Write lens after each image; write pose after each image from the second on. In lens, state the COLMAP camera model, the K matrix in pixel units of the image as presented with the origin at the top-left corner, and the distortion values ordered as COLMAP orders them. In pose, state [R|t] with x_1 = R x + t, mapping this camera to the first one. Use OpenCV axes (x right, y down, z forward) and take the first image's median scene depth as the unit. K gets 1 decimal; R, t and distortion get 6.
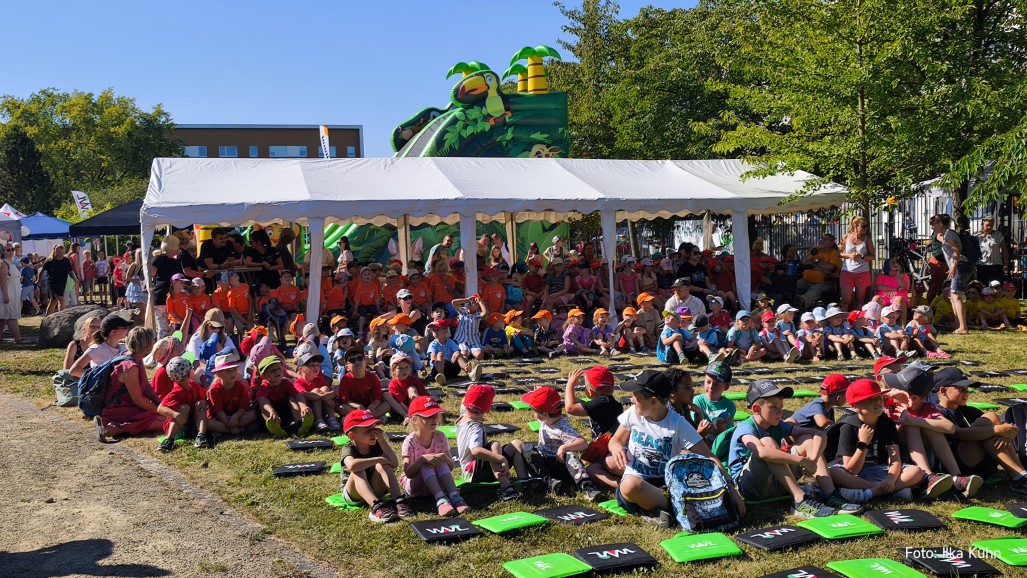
lens RADIAL K [[1033.2, 0, 517.2], [0, 1033.2, 292.0], [0, 0, 1]] dist [0.075935, -0.207783]
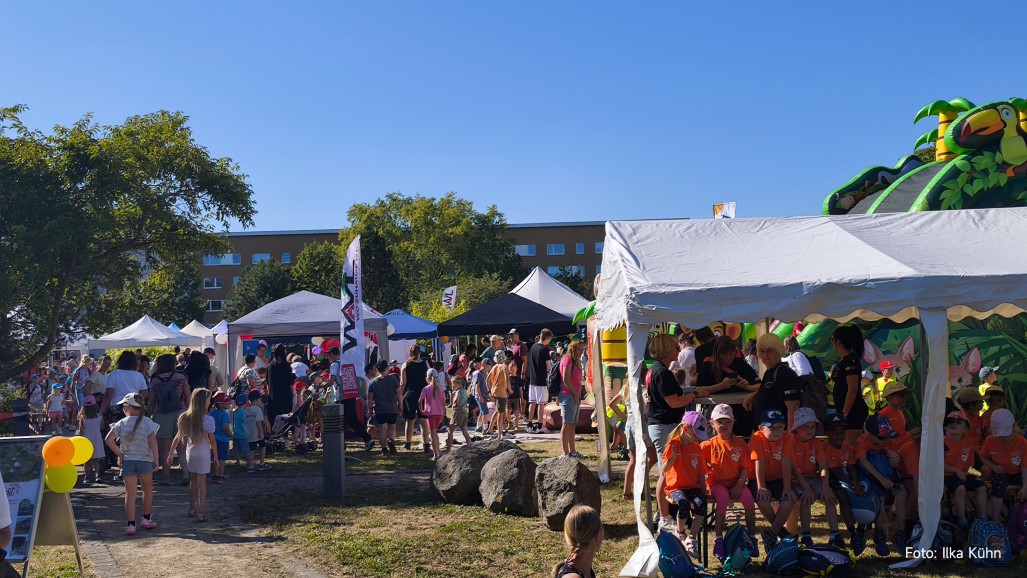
lens RADIAL K [[1033.2, 0, 517.2], [0, 1033.2, 292.0], [0, 0, 1]] dist [0.075935, -0.207783]
pose [[0.956623, -0.013264, -0.291028, -0.137895], [-0.013737, 0.995798, -0.090538, -0.015691], [0.291006, 0.090609, 0.952421, 0.238600]]
